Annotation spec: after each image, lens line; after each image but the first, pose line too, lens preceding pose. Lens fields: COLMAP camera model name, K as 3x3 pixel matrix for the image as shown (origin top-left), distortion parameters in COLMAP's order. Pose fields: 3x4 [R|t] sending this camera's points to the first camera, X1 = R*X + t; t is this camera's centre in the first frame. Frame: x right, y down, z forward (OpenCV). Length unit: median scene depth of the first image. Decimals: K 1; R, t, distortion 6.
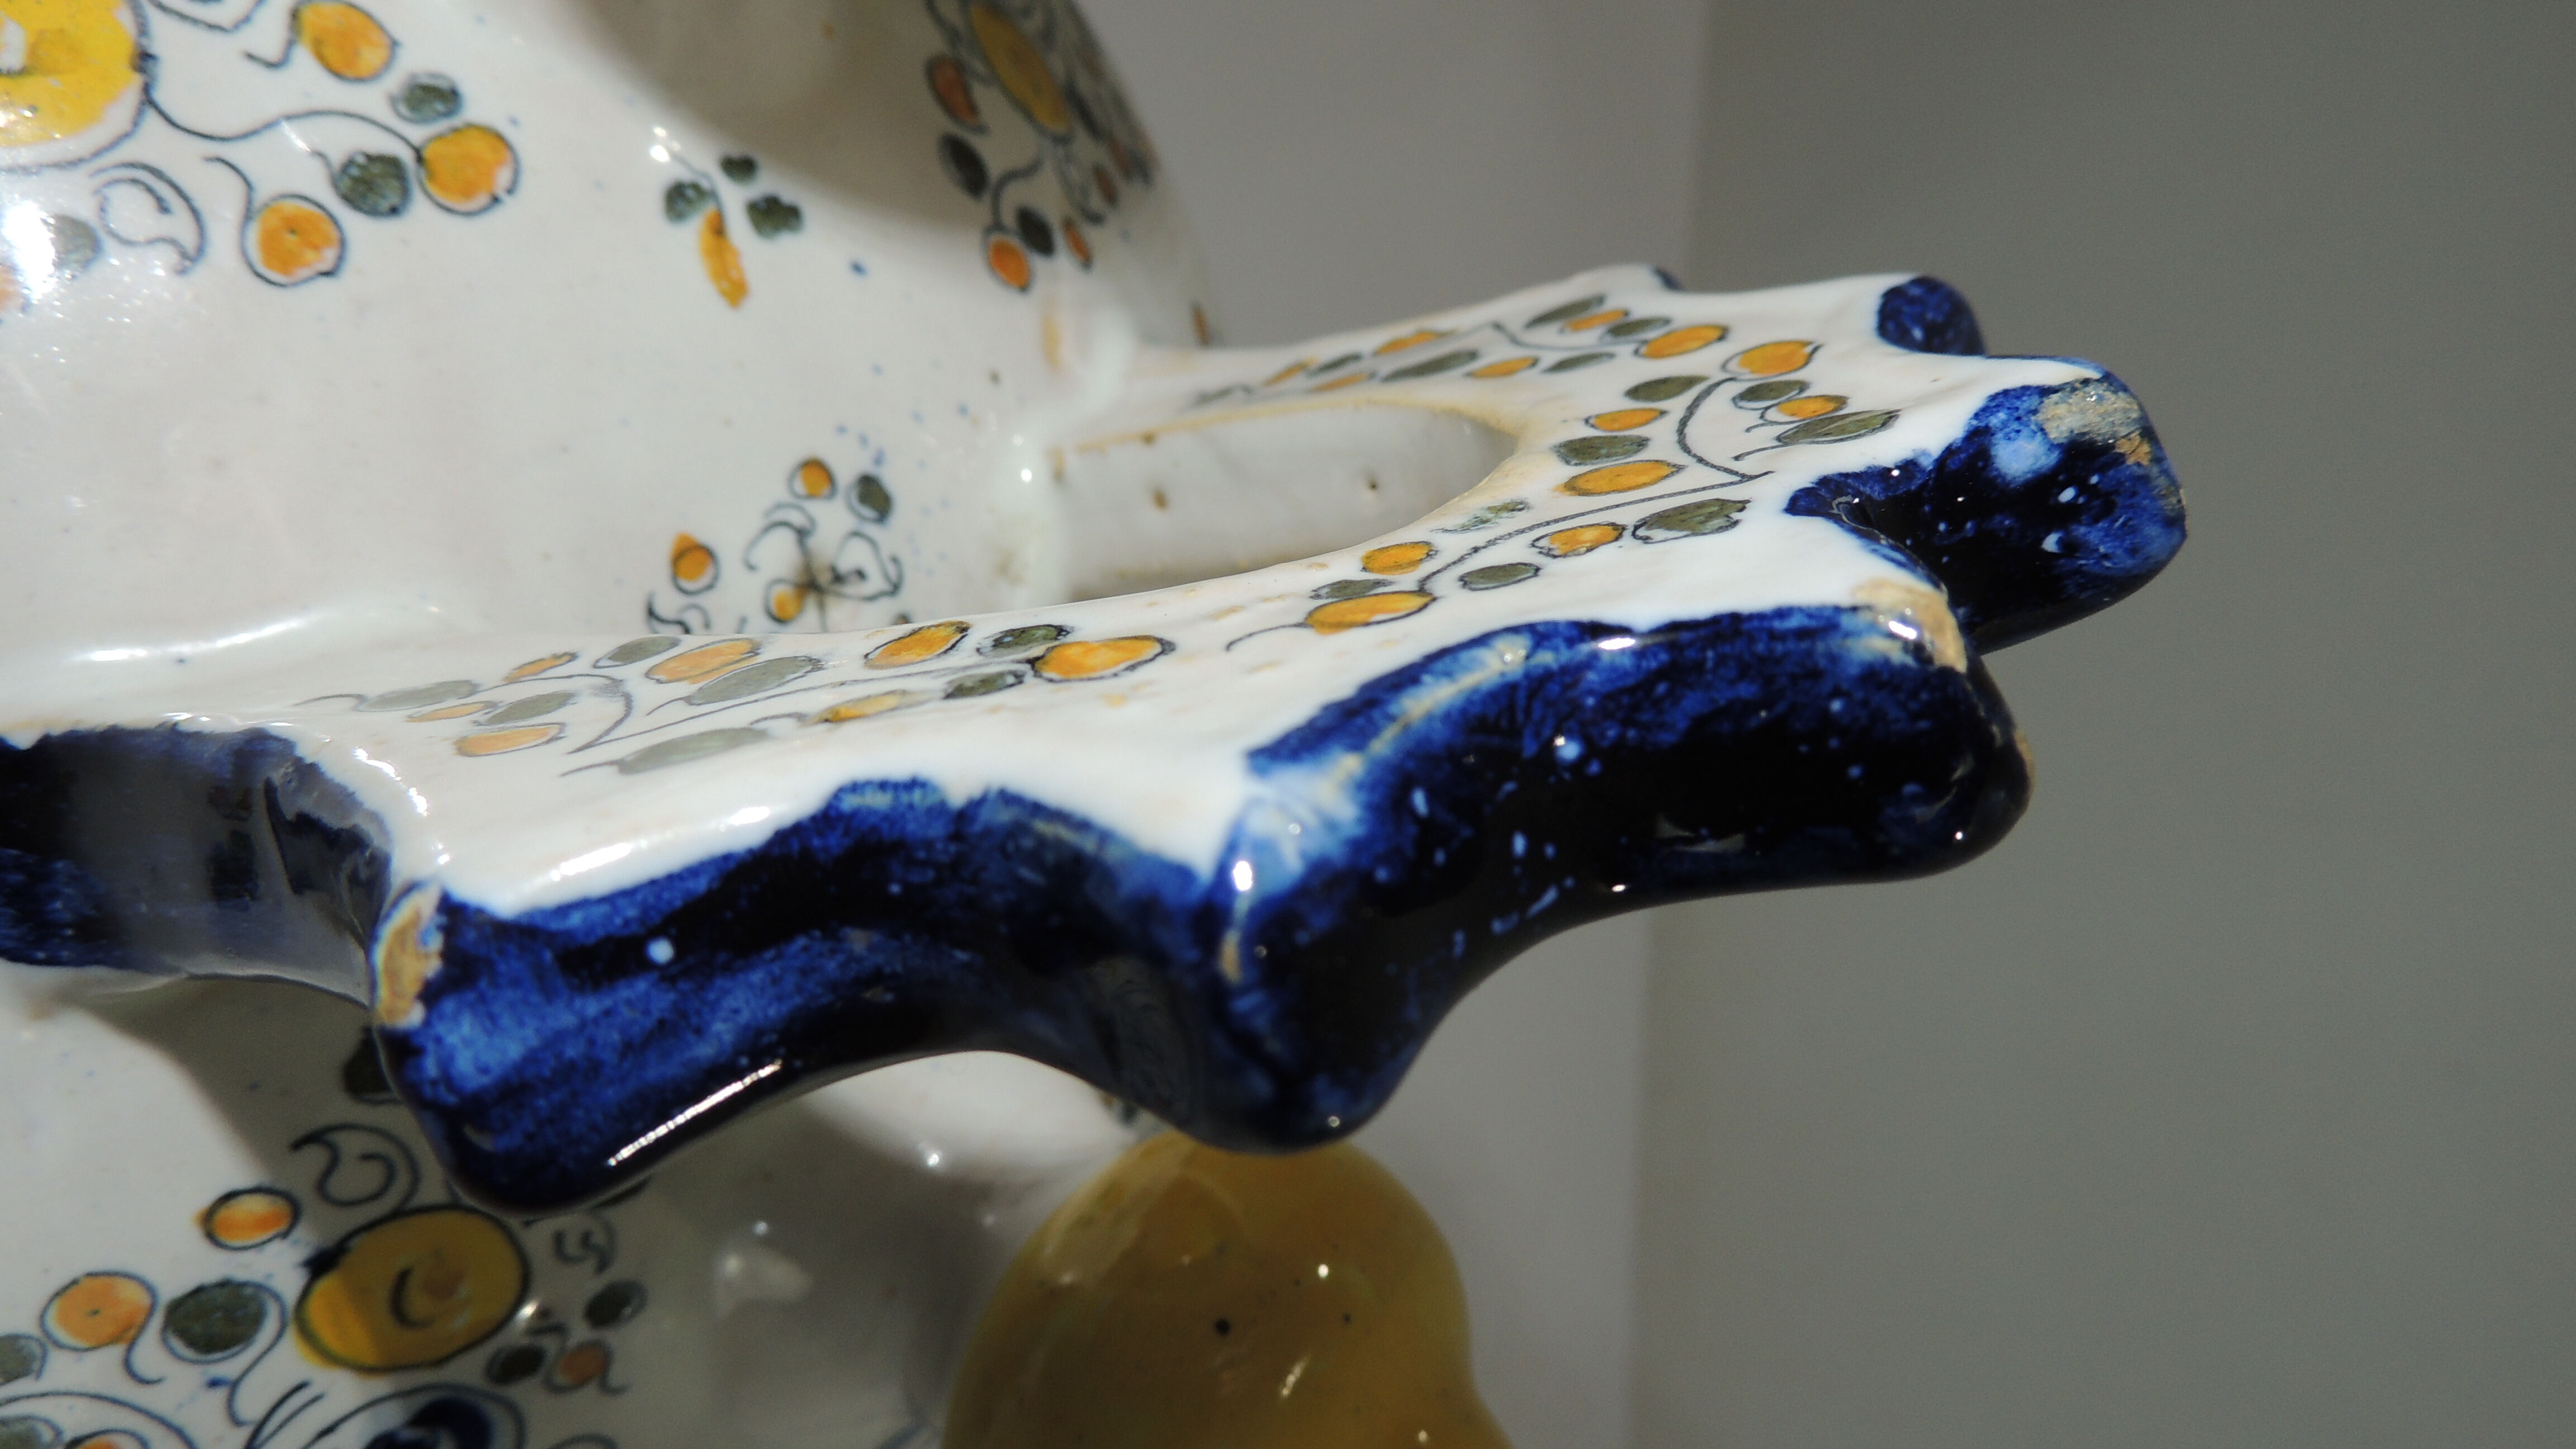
lens RADIAL K [[1823.6, 0, 1288.0], [0, 1823.6, 724.5], [0, 0, 1]] dist [-0.023362, 0.002752]
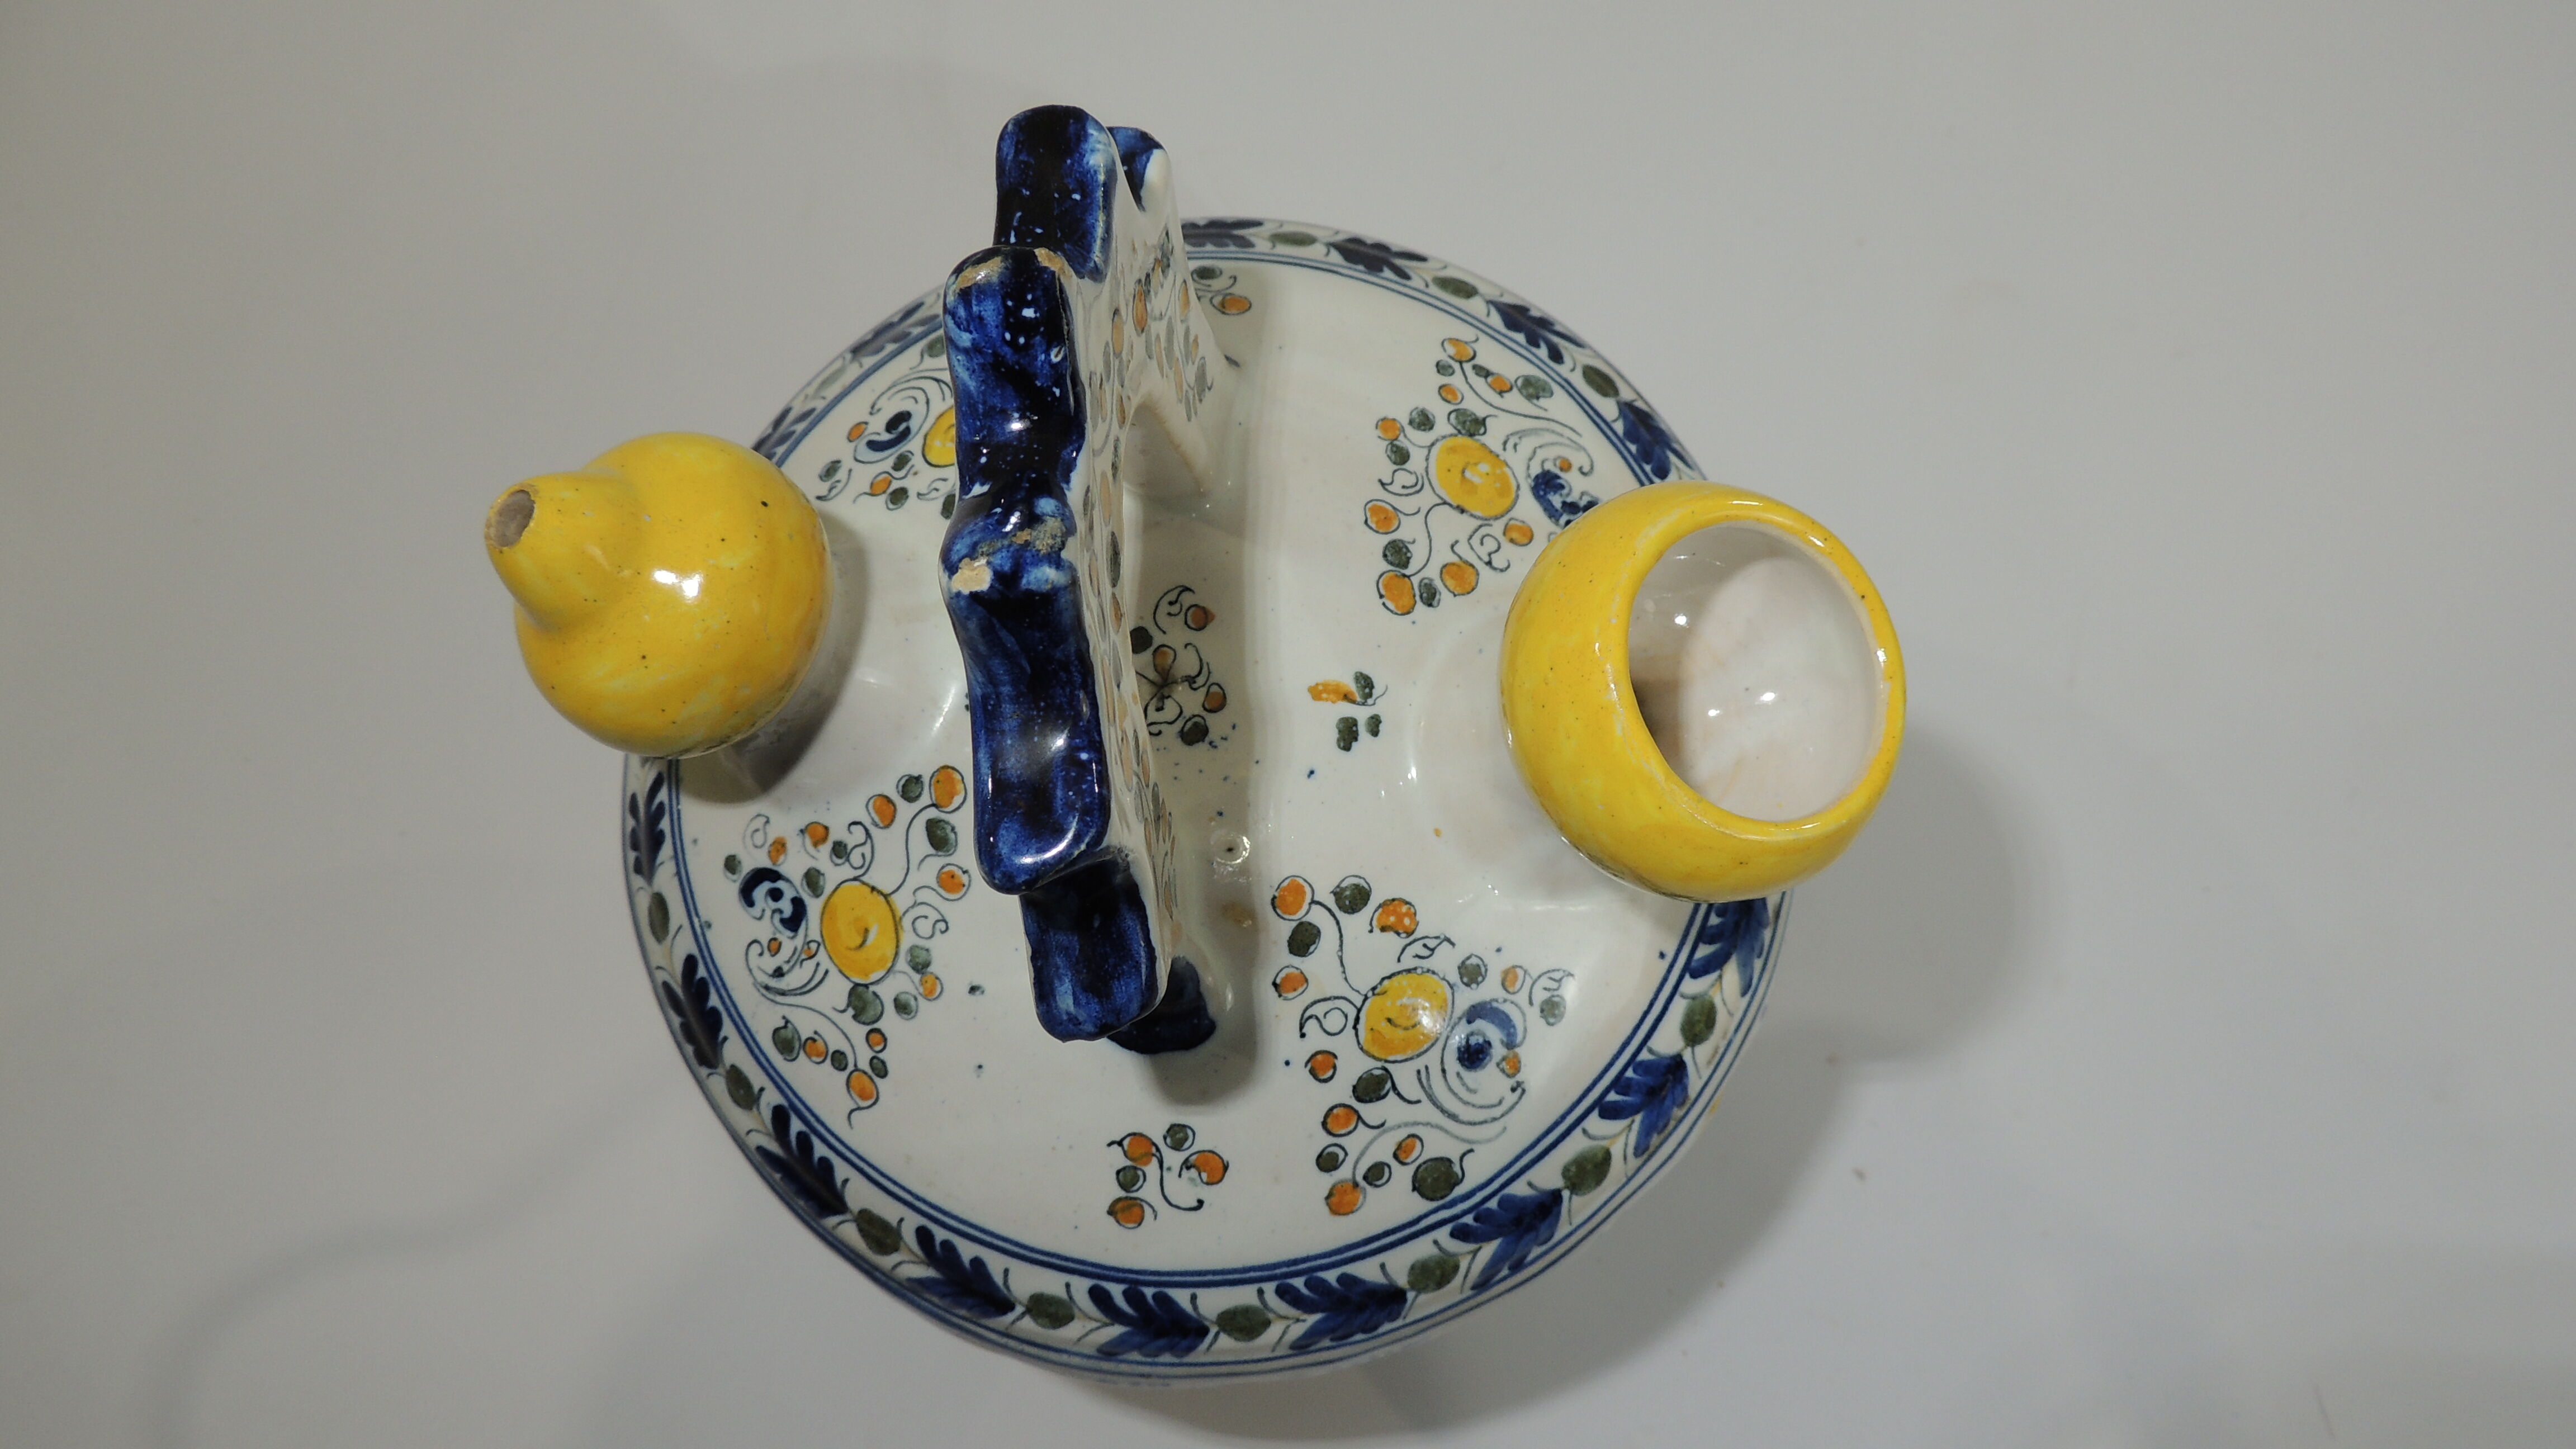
lens RADIAL K [[1823.6, 0, 1288.0], [0, 1823.6, 724.5], [0, 0, 1]] dist [-0.023362, 0.002752]
pose [[-0.290232, 0.330351, -0.898128, 1.608293], [-0.919683, -0.355674, 0.166373, -0.592227], [-0.264479, 0.874279, 0.407046, 0.245653]]
